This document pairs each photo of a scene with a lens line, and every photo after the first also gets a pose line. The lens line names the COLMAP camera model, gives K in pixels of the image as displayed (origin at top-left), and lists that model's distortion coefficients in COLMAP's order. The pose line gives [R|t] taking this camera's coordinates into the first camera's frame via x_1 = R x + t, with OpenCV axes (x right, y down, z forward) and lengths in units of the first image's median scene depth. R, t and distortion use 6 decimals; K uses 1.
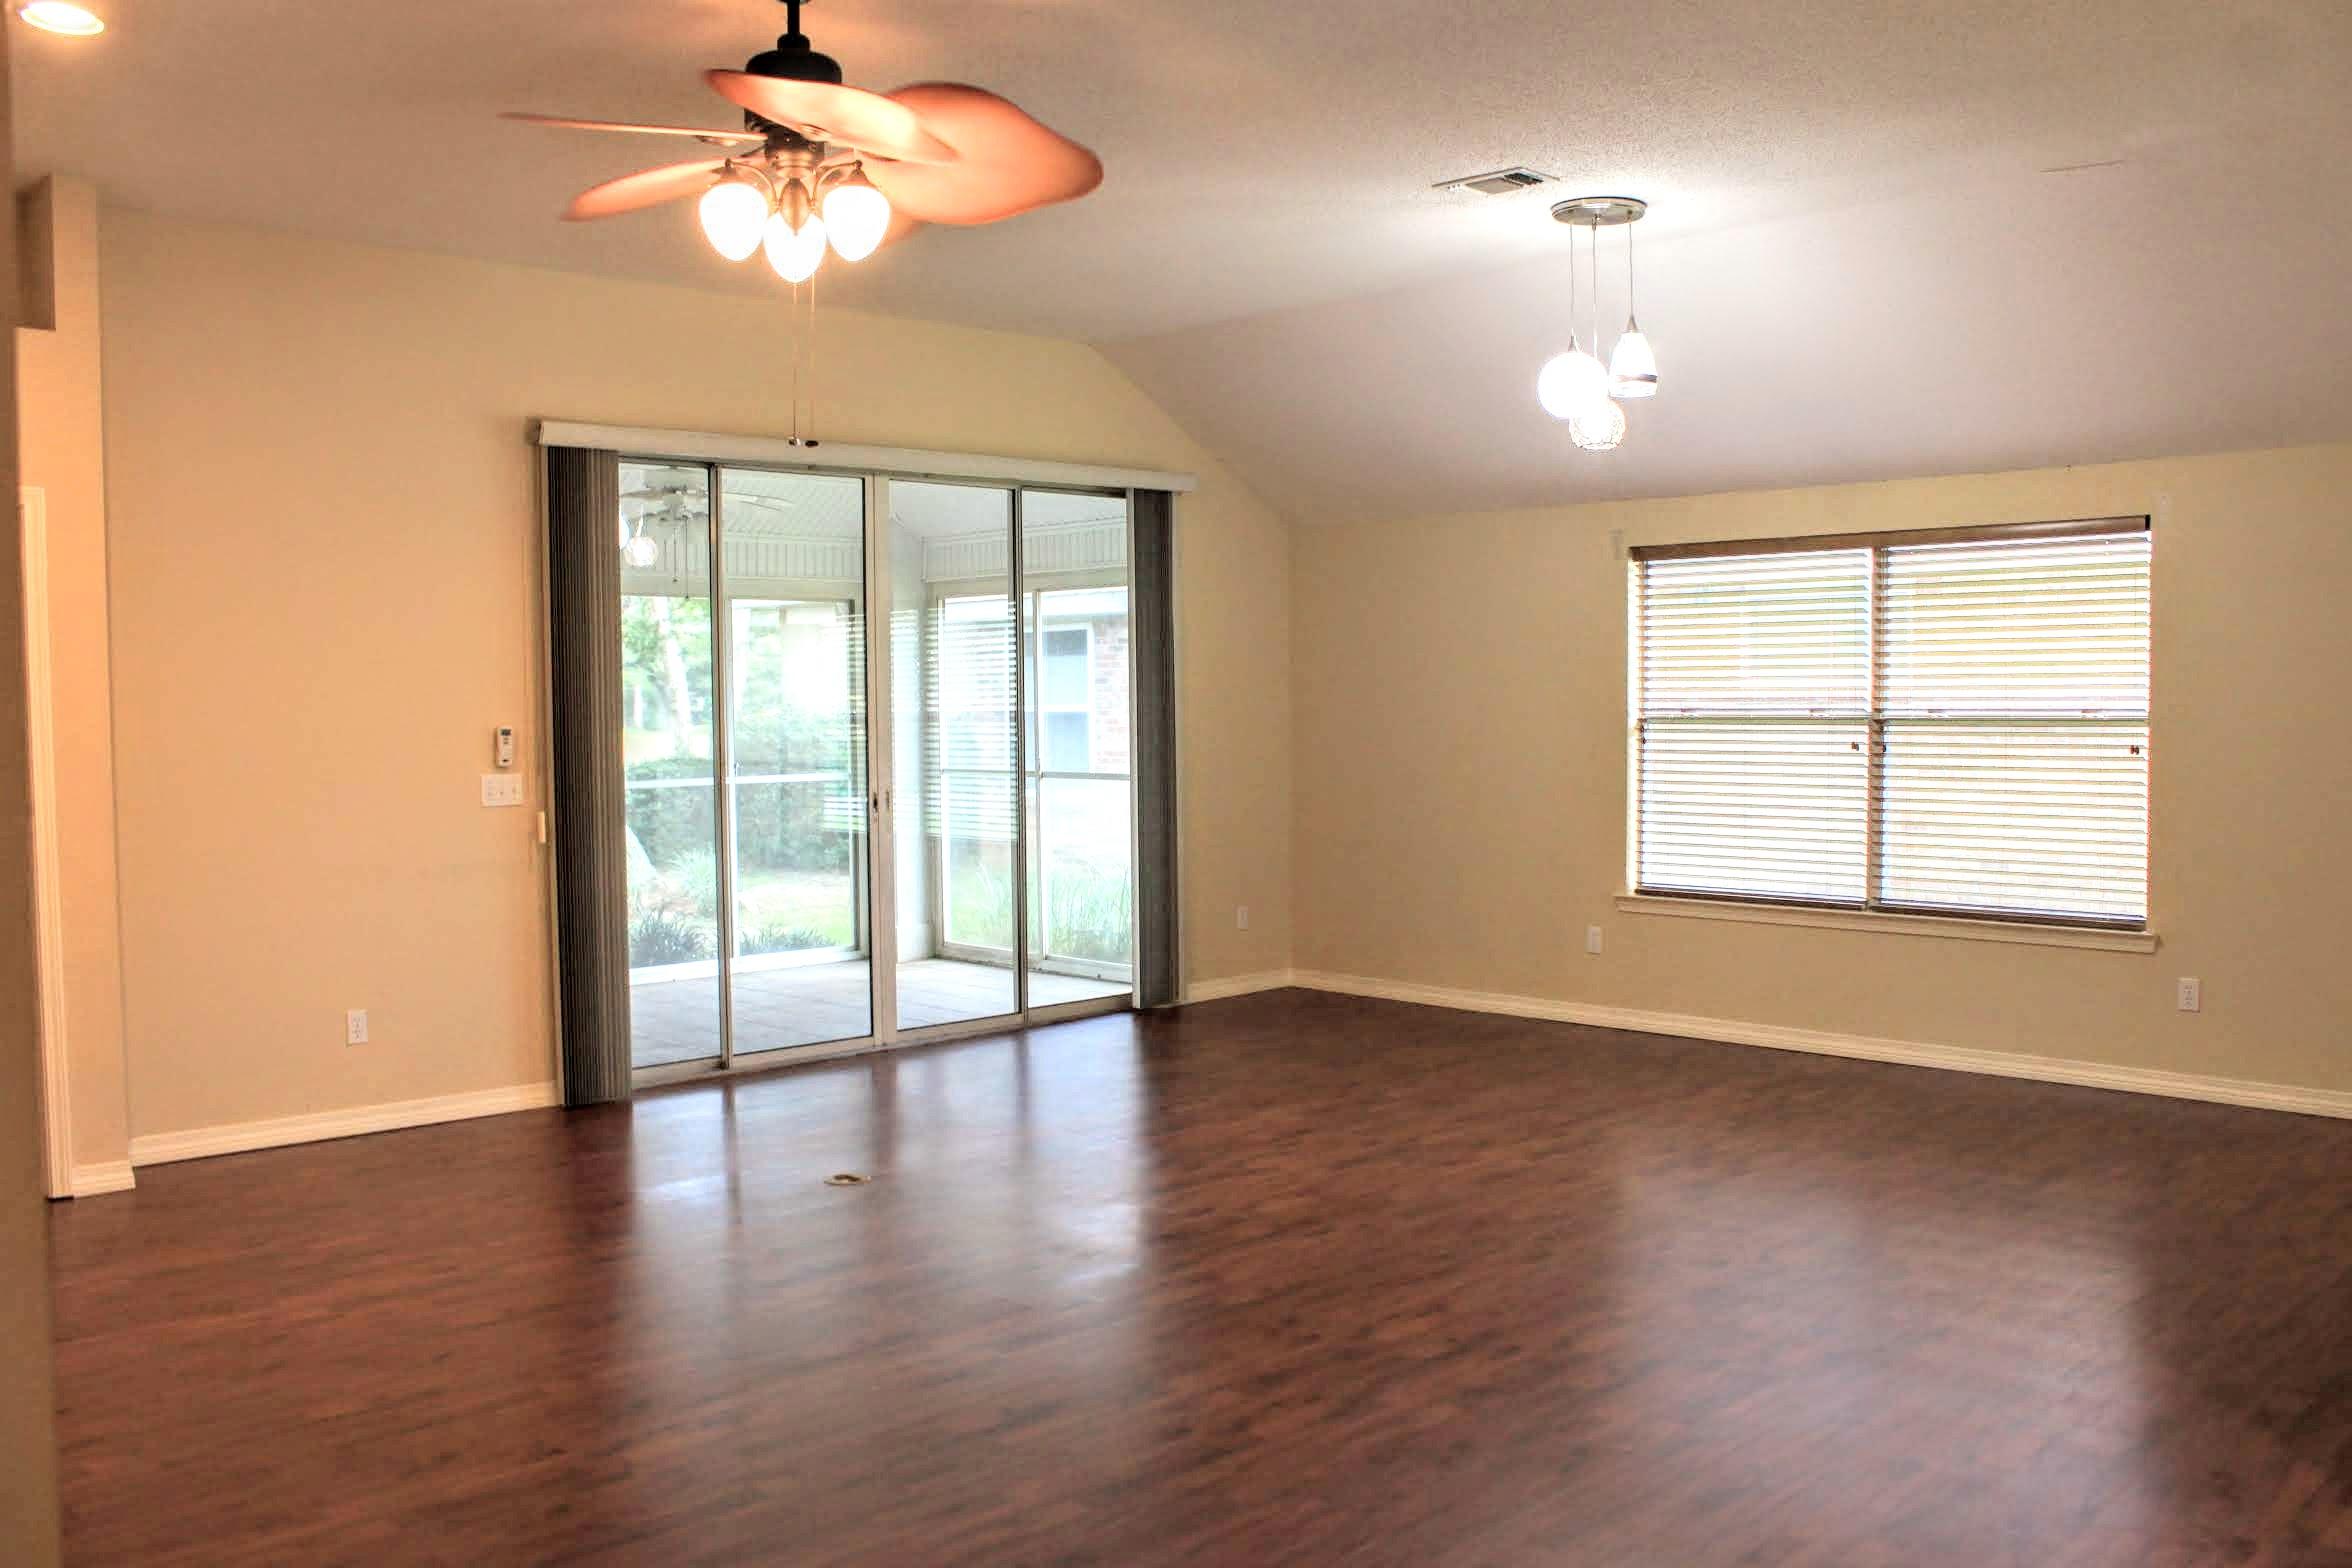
lens RADIAL K [[1976.9, 0, 1171.4], [0, 1976.9, 784.2], [0, 0, 1]] dist [-0.168792, 0.153820]
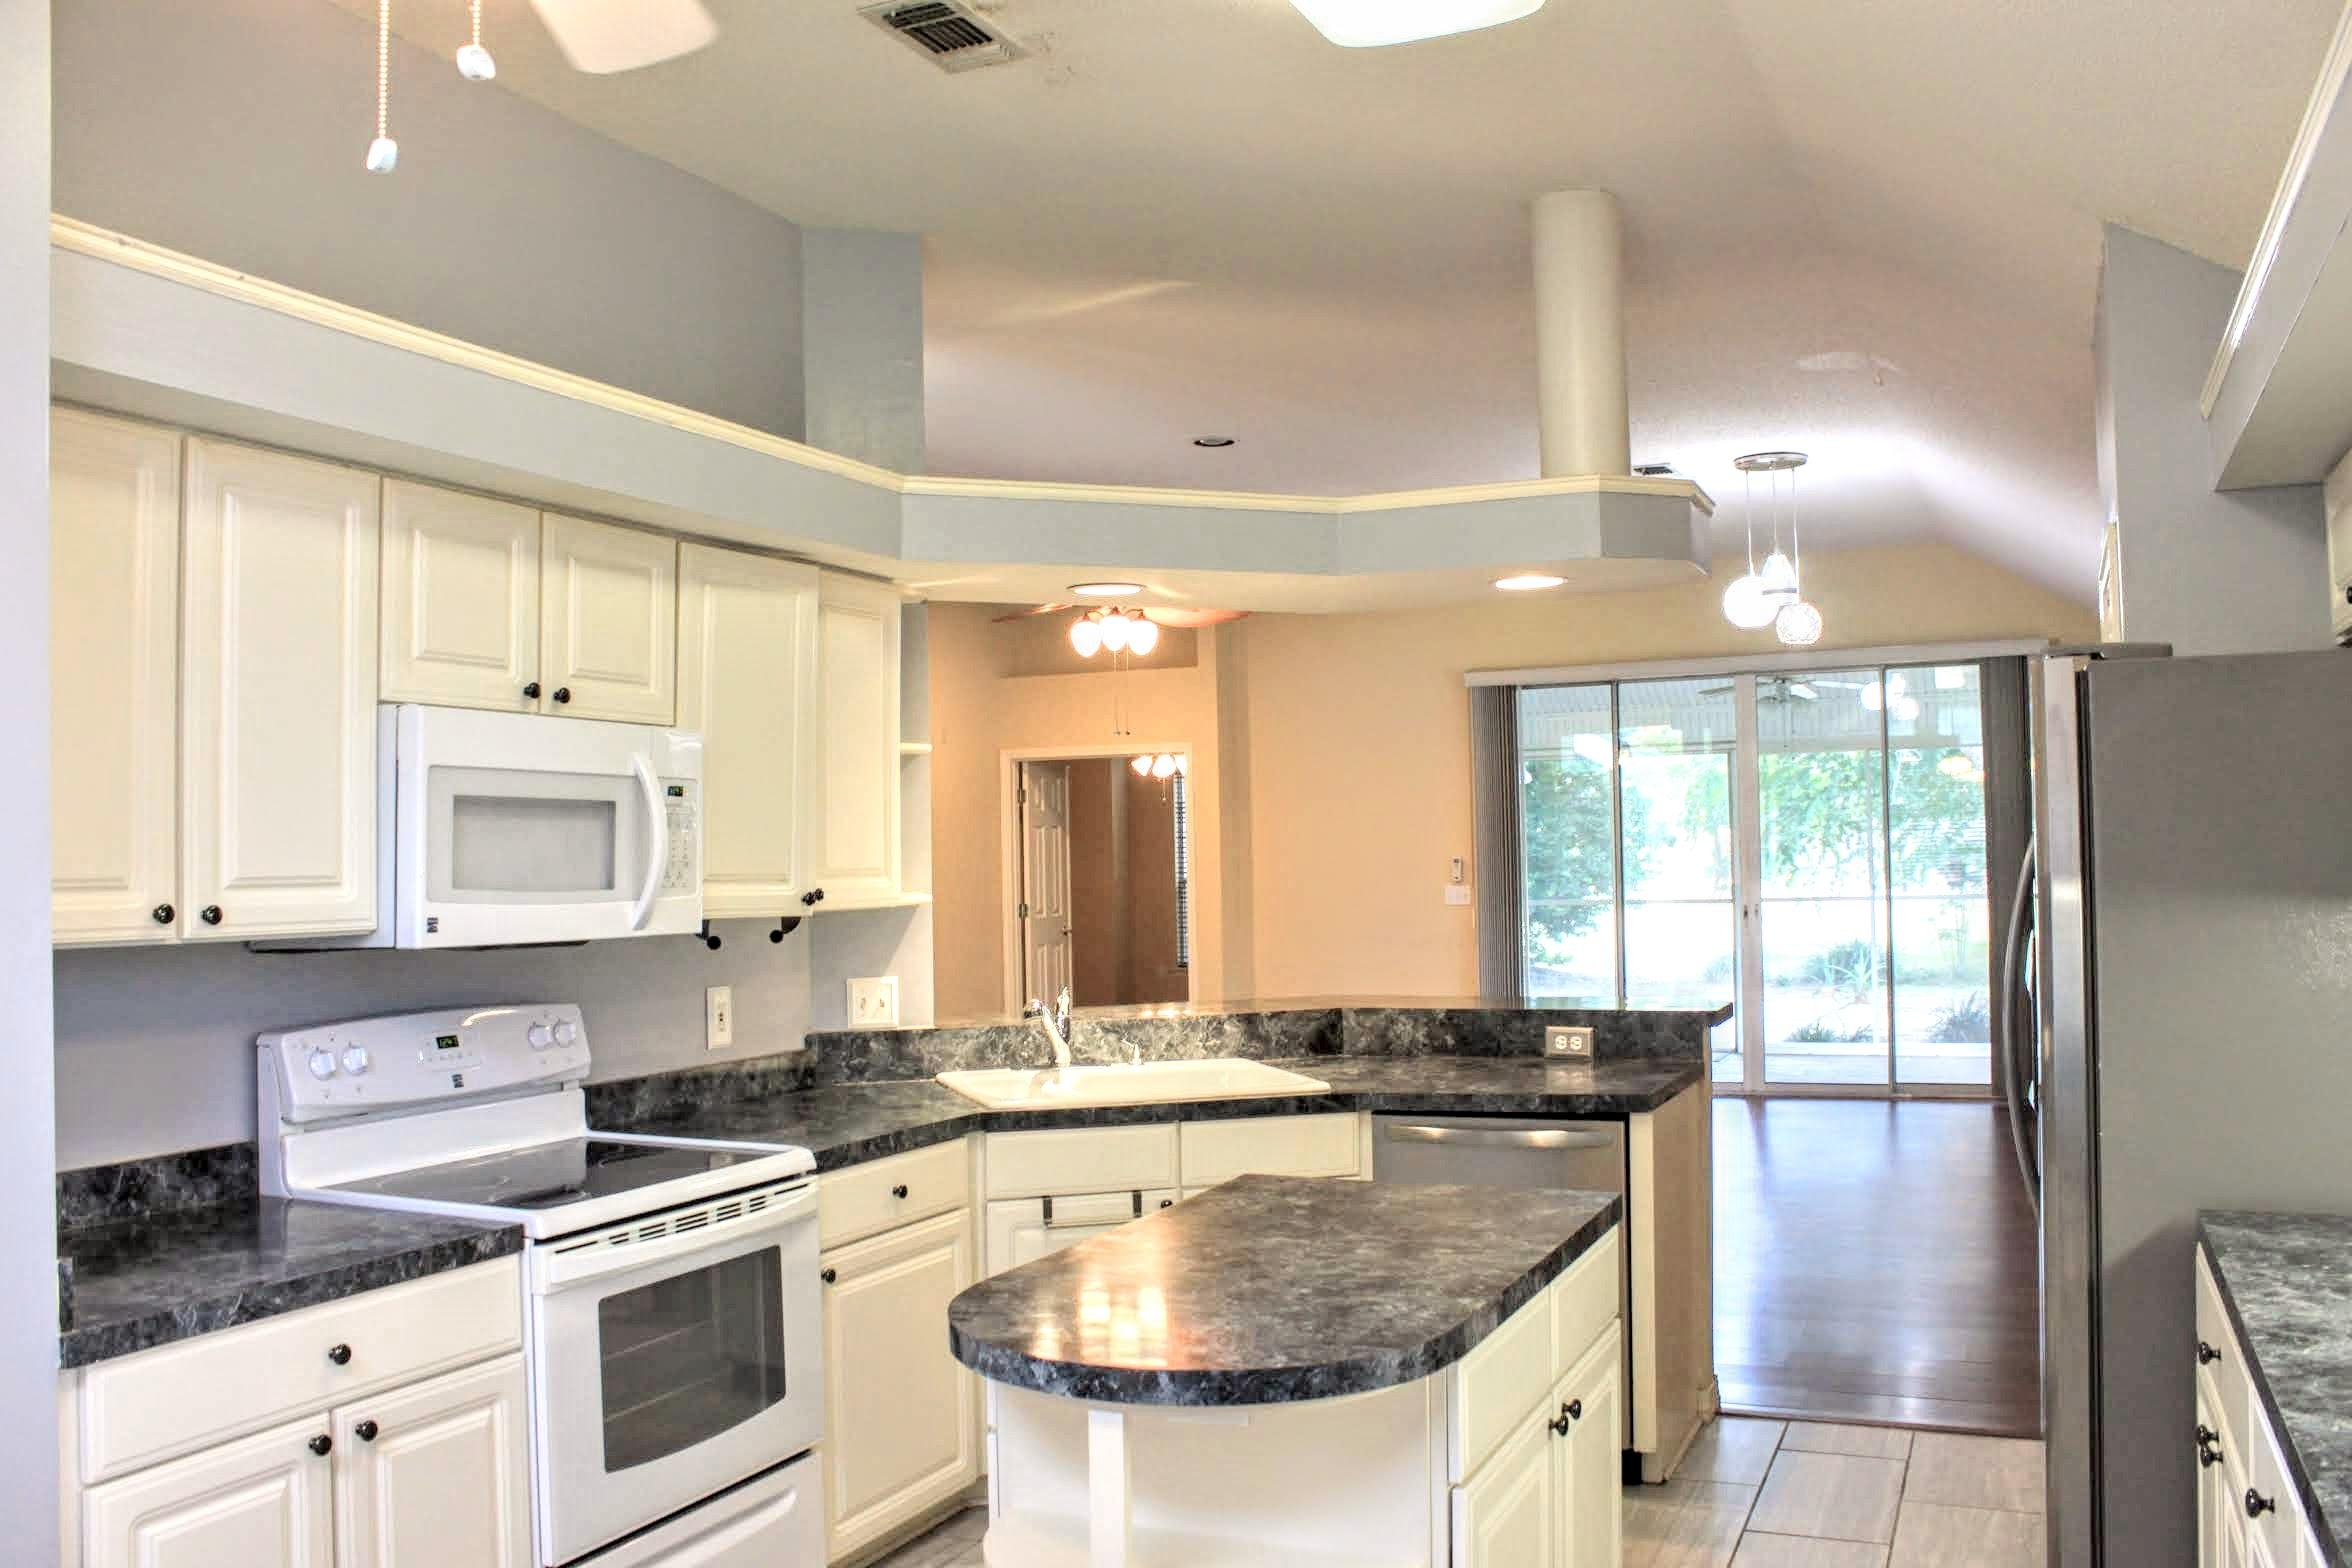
lens RADIAL K [[1976.9, 0, 1171.4], [0, 1976.9, 784.2], [0, 0, 1]] dist [-0.168792, 0.153820]
pose [[0.360567, -0.026708, -0.932351, 1.160608], [-0.023624, 0.999008, -0.037754, -0.023048], [0.932434, 0.035639, 0.359578, 0.166099]]
